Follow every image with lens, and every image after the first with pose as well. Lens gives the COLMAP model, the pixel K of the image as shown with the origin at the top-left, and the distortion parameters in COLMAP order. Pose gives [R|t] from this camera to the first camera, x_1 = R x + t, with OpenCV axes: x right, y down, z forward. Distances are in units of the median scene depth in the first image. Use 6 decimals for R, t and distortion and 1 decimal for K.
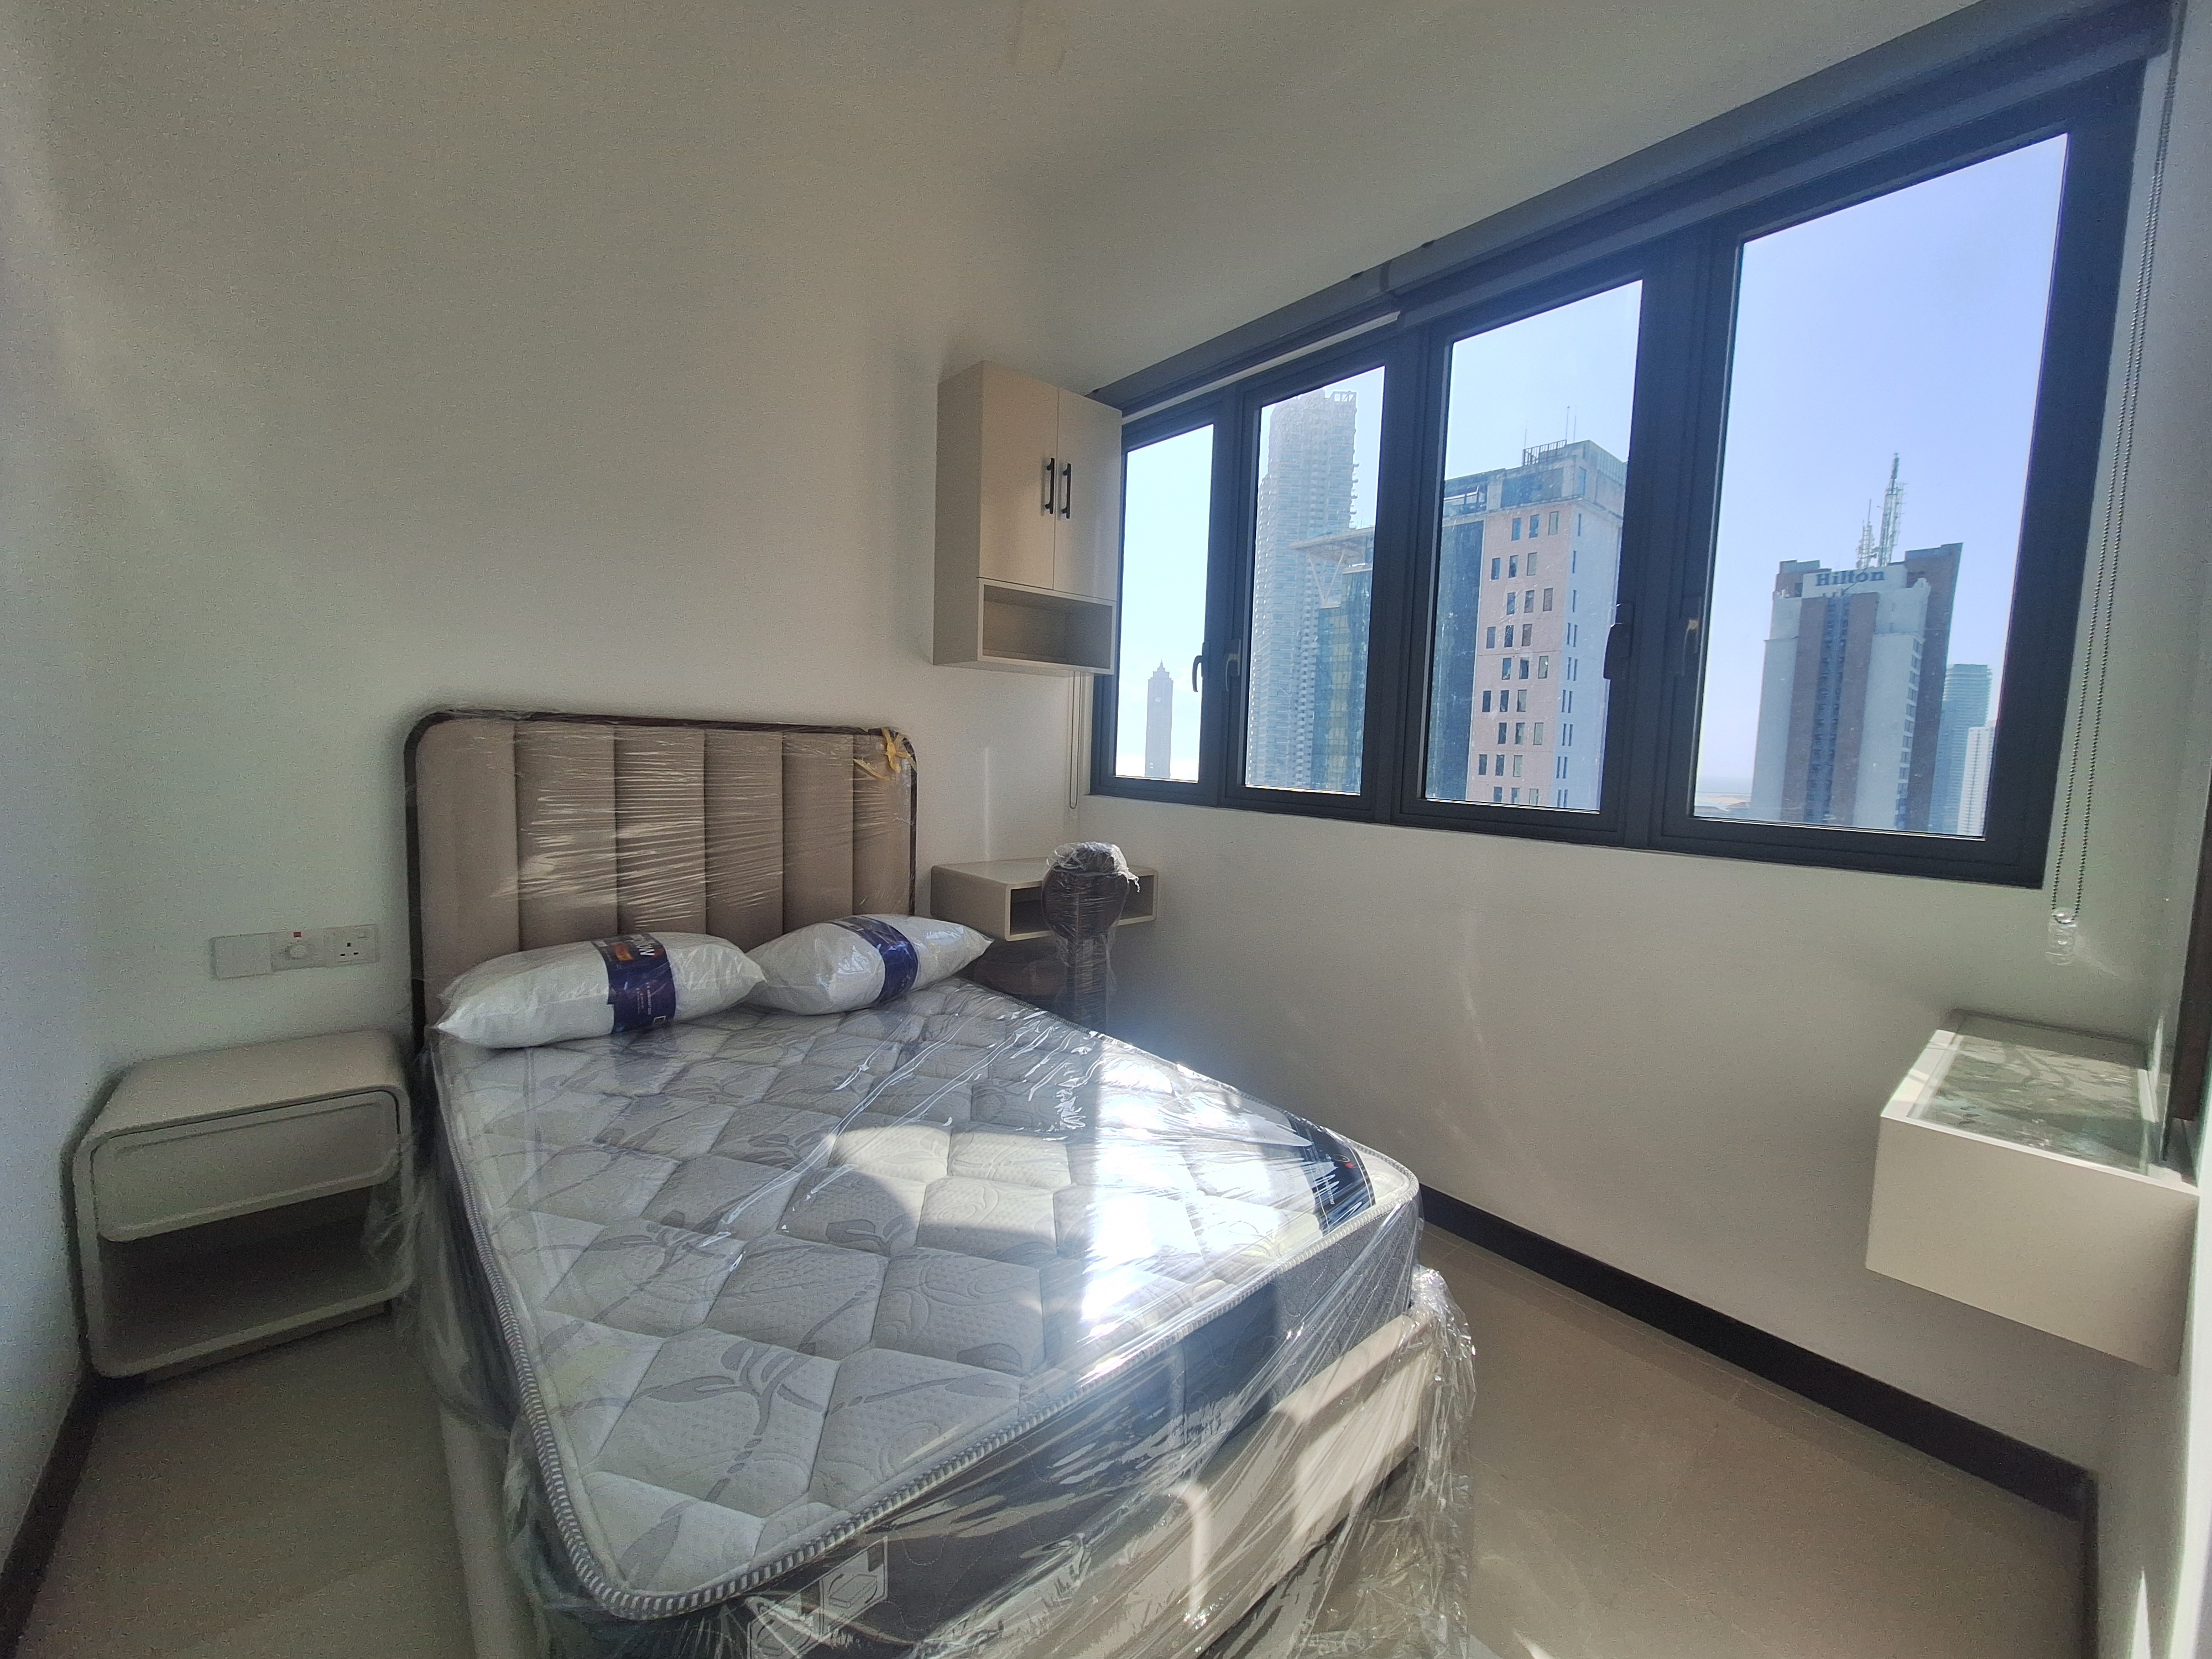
lens RADIAL K [[873.6, 0, 1130.7], [0, 873.6, 816.4], [0, 0, 1]] dist [-0.003841, -0.000097]
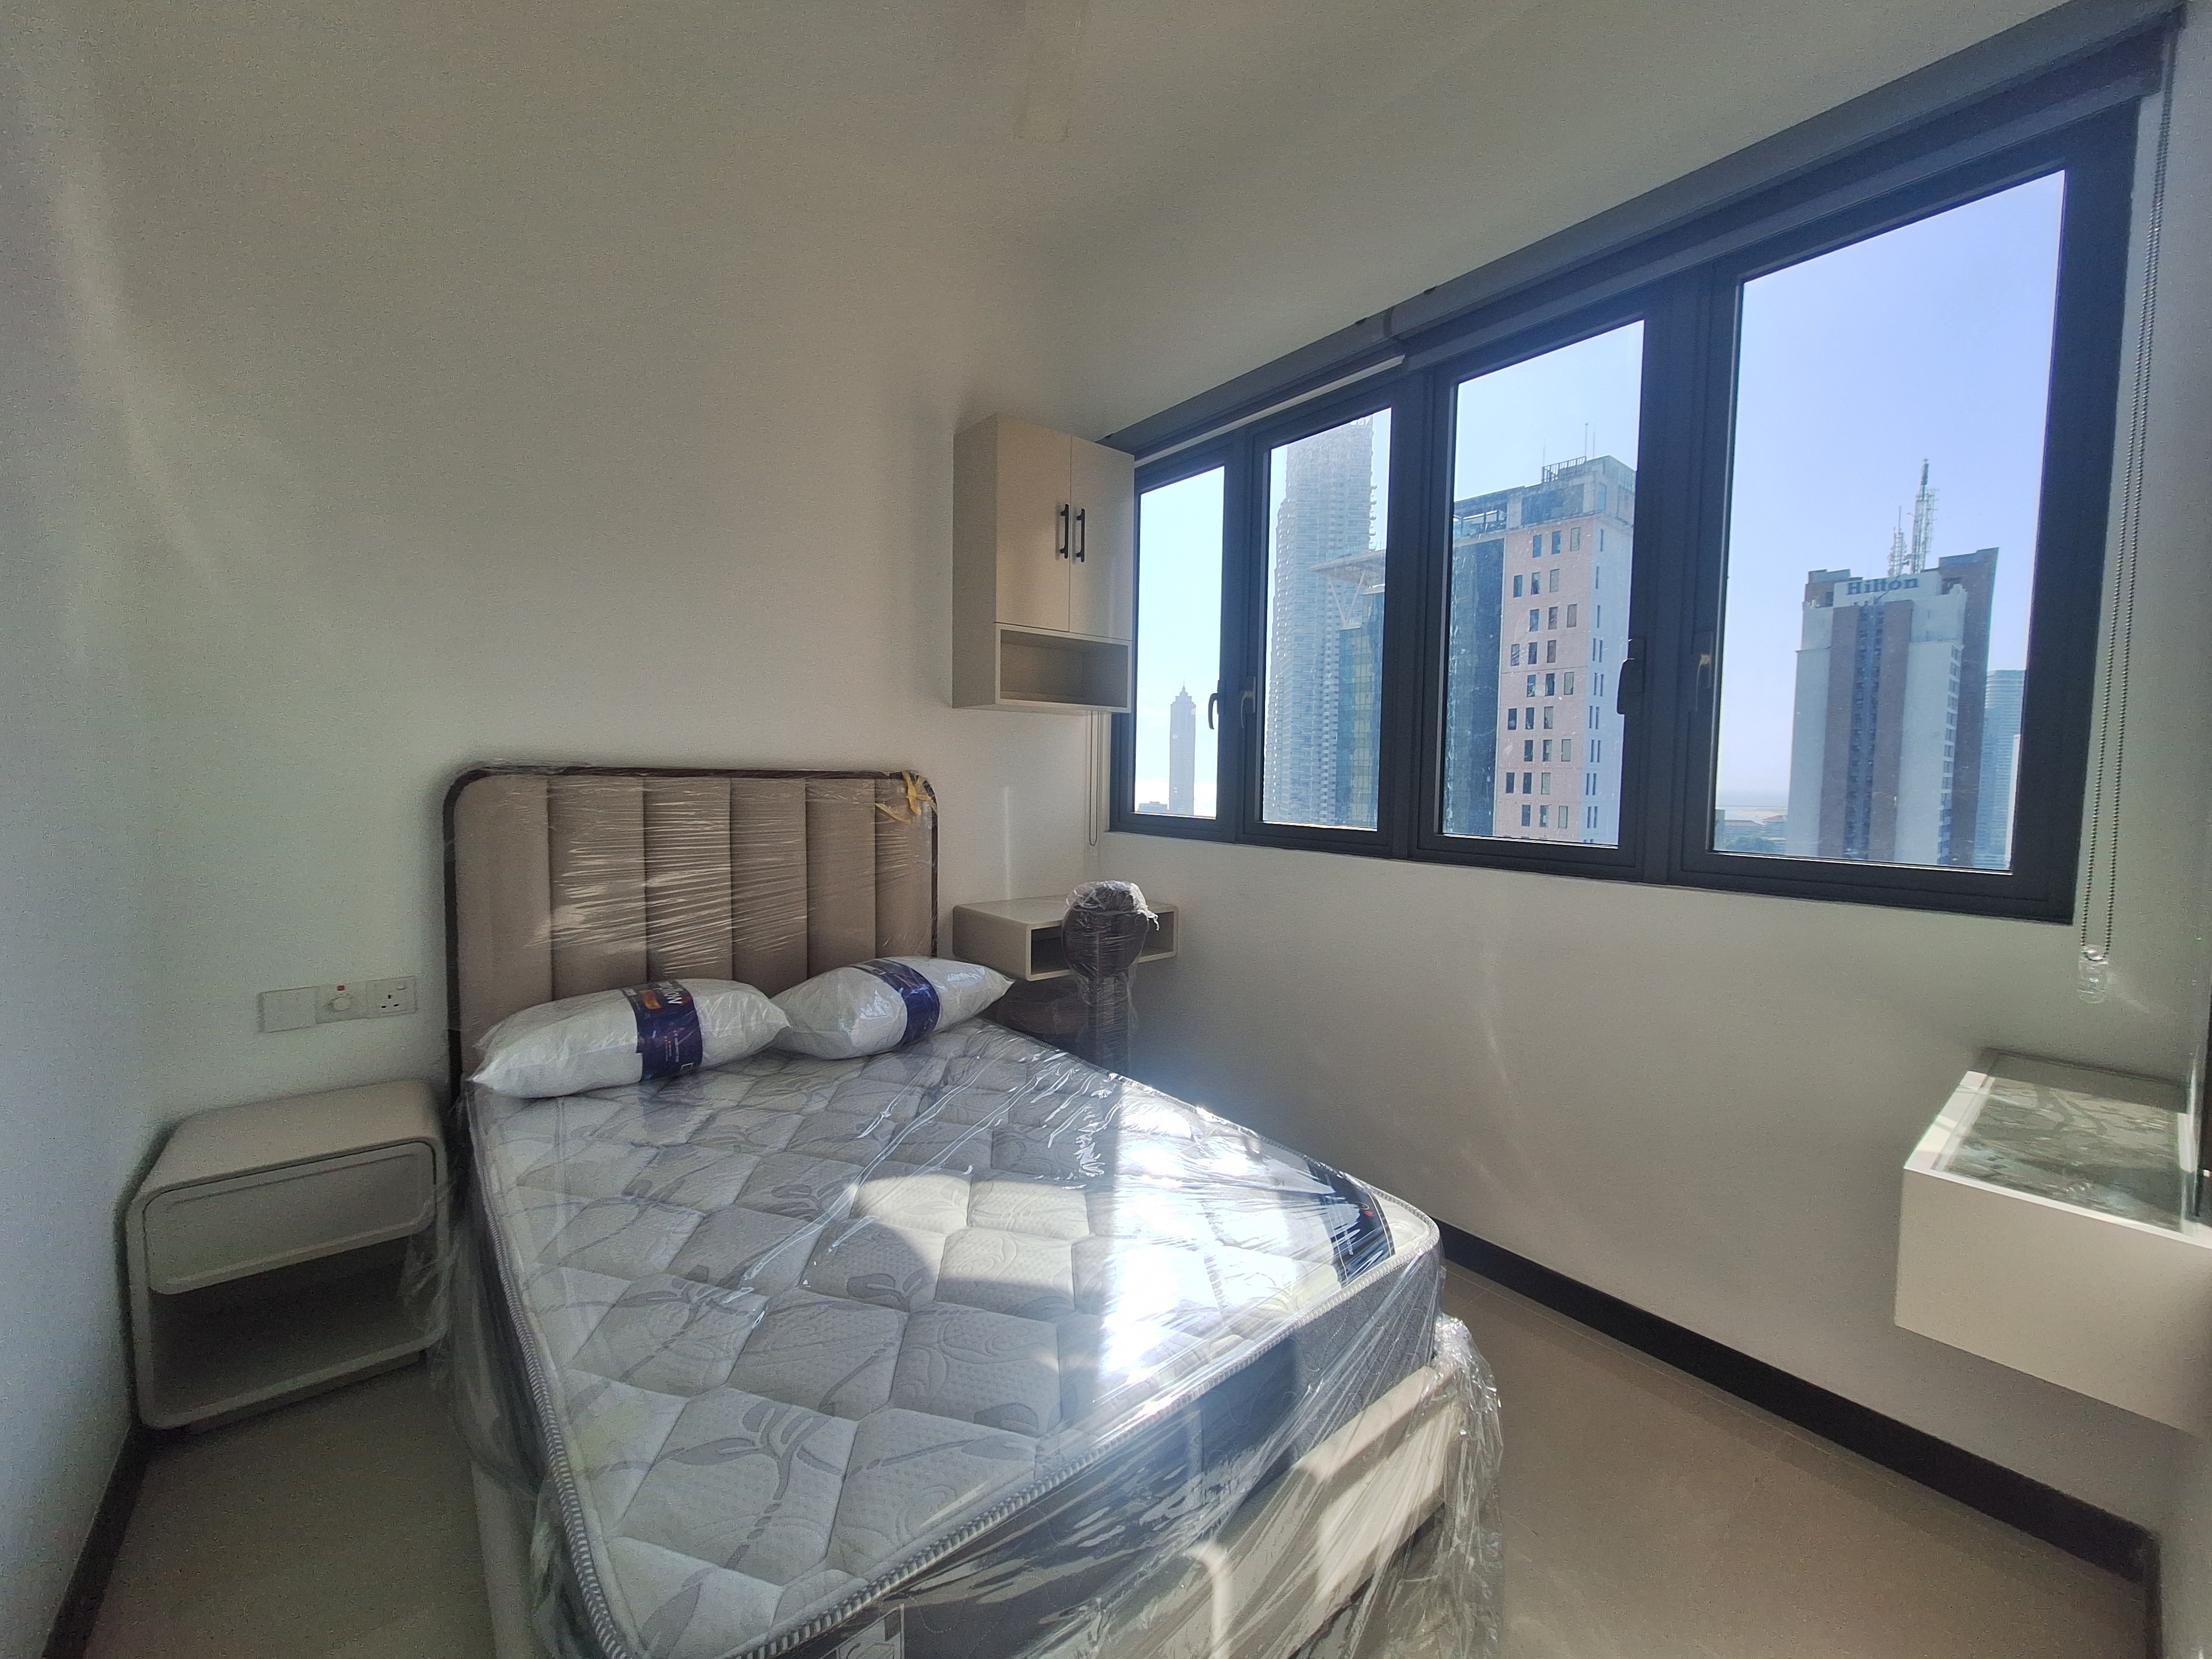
lens RADIAL K [[873.0, 0, 1131.9], [0, 873.0, 817.8], [0, 0, 1]] dist [-0.003624, 0.000330]
pose [[0.999496, -0.017155, -0.026718, 0.013426], [0.016422, 0.999489, -0.027405, -0.025629], [0.027175, 0.026953, 0.999267, -0.012288]]
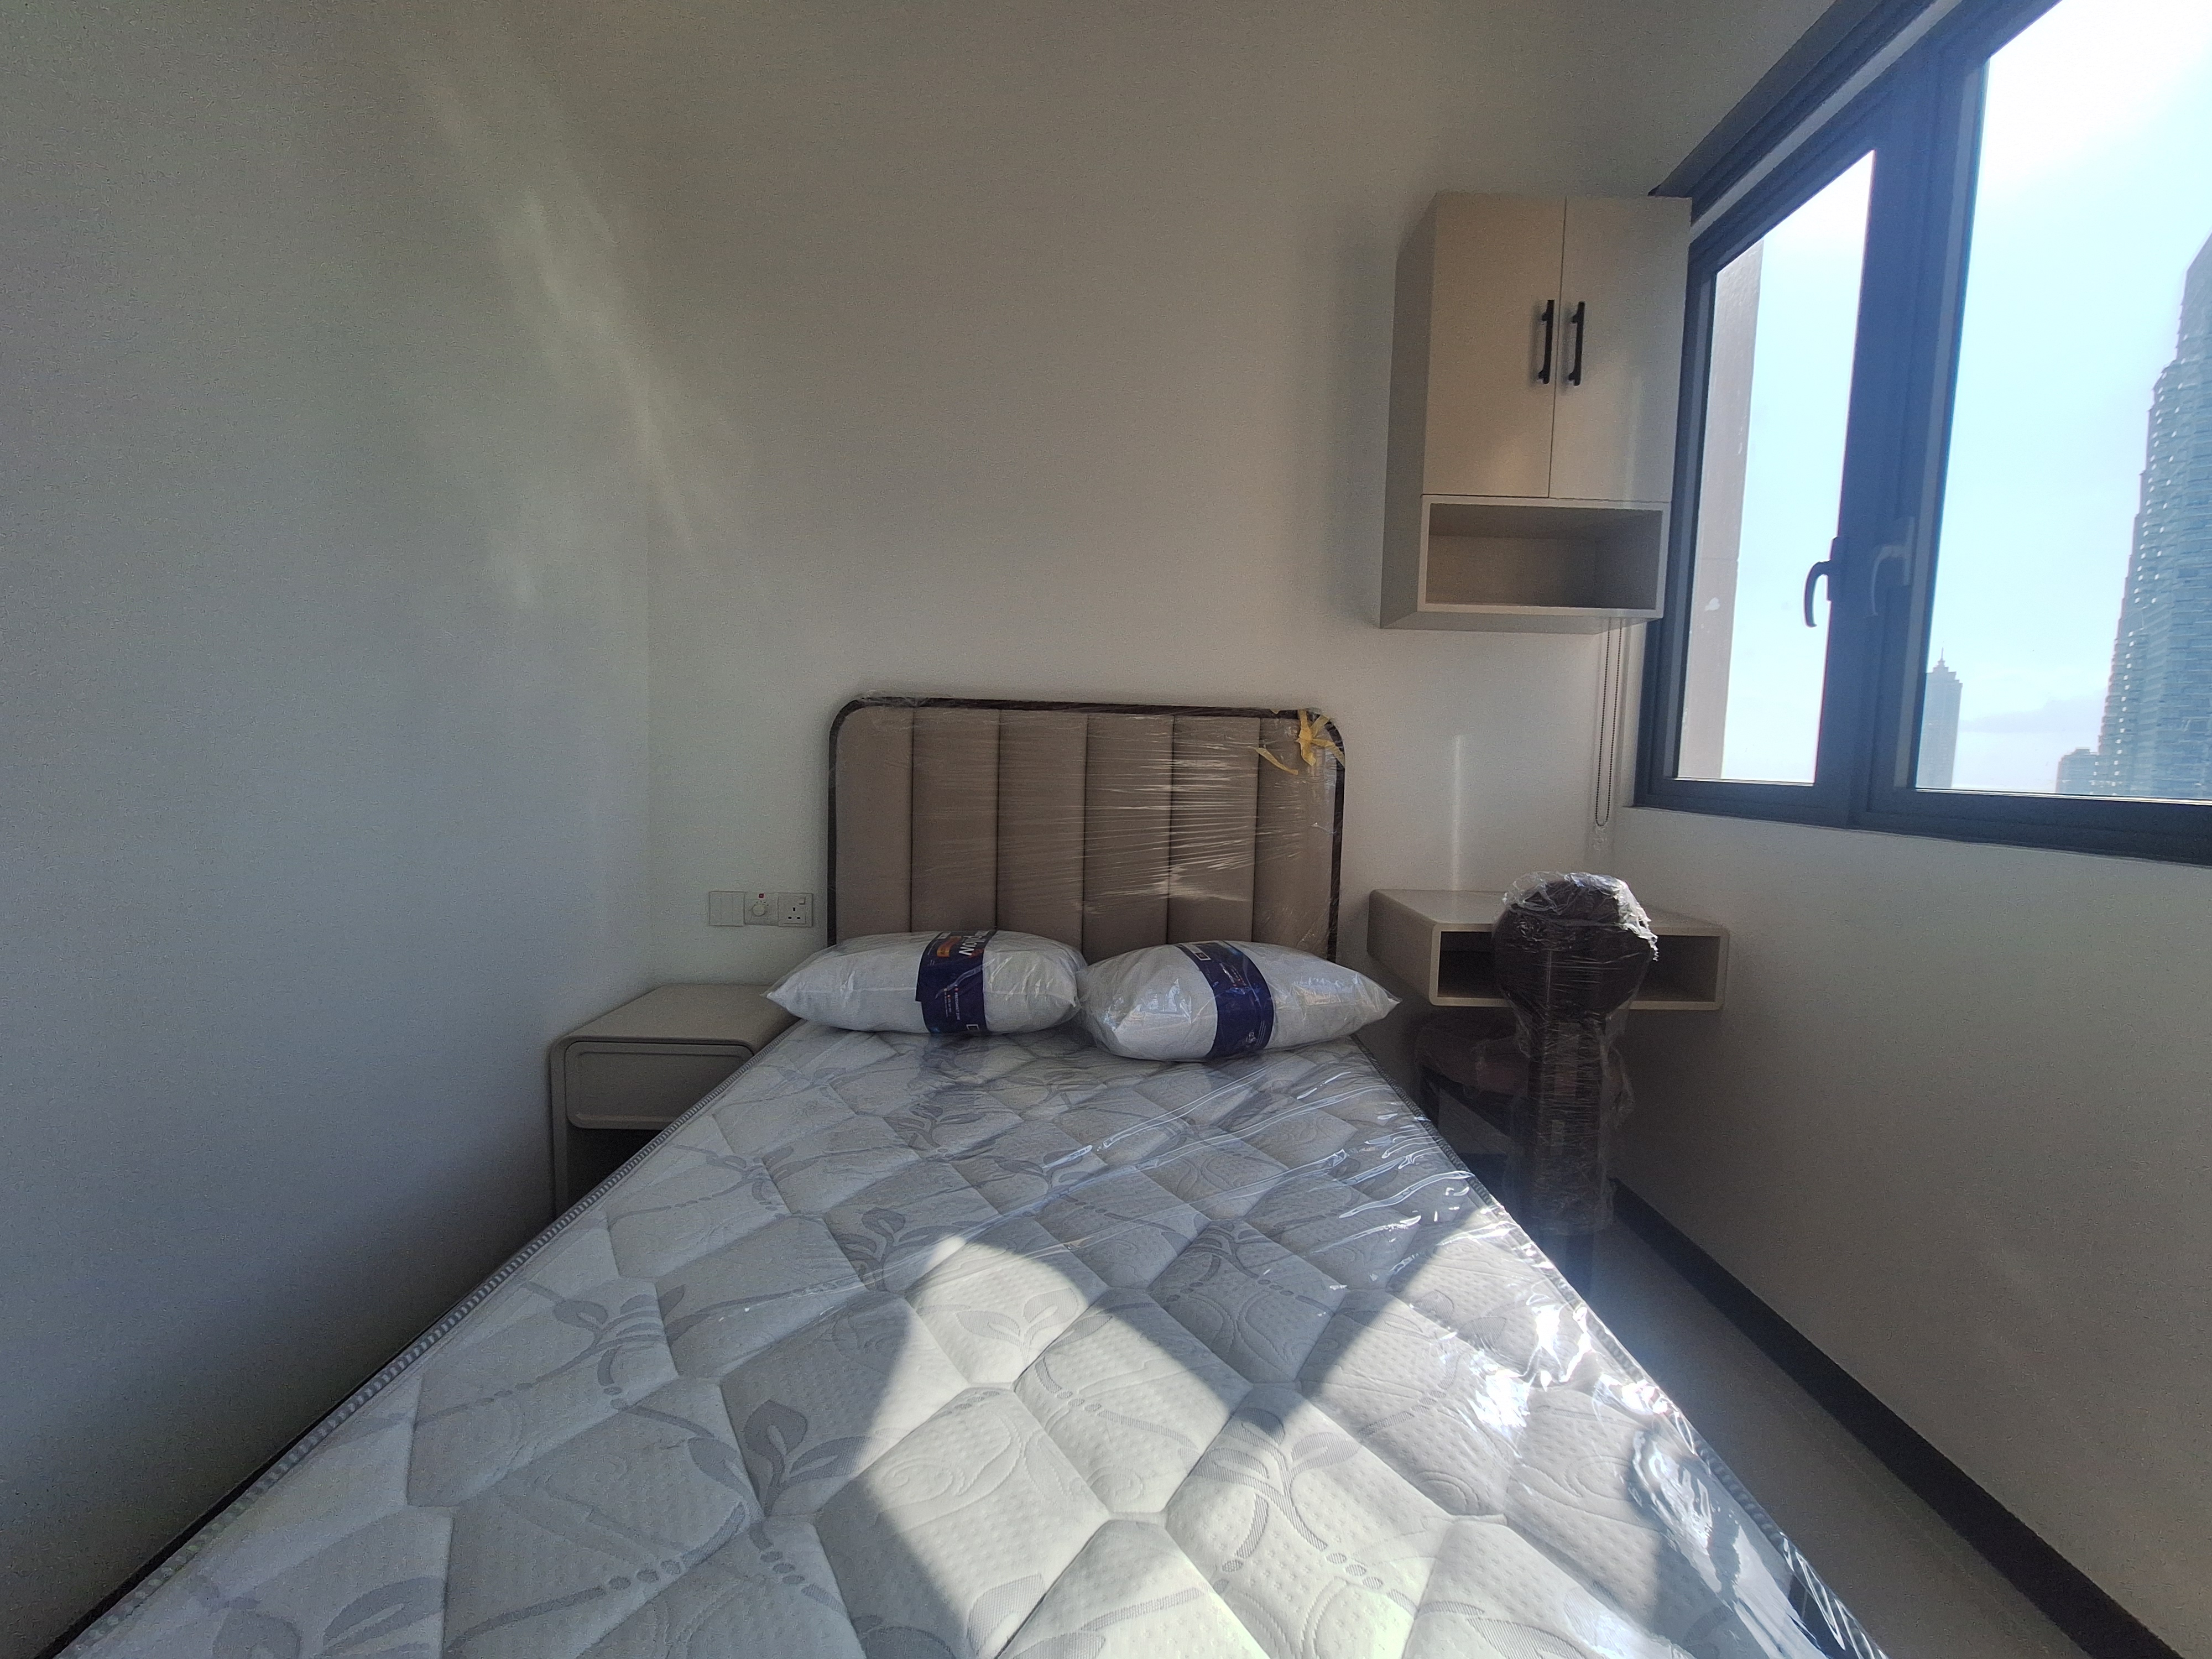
lens RADIAL K [[873.0, 0, 1131.9], [0, 873.0, 817.8], [0, 0, 1]] dist [-0.003624, 0.000330]
pose [[0.756577, 0.034574, -0.652990, 0.207470], [-0.049959, 0.998739, -0.005004, 0.015201], [0.651993, 0.036409, 0.757350, 0.508658]]
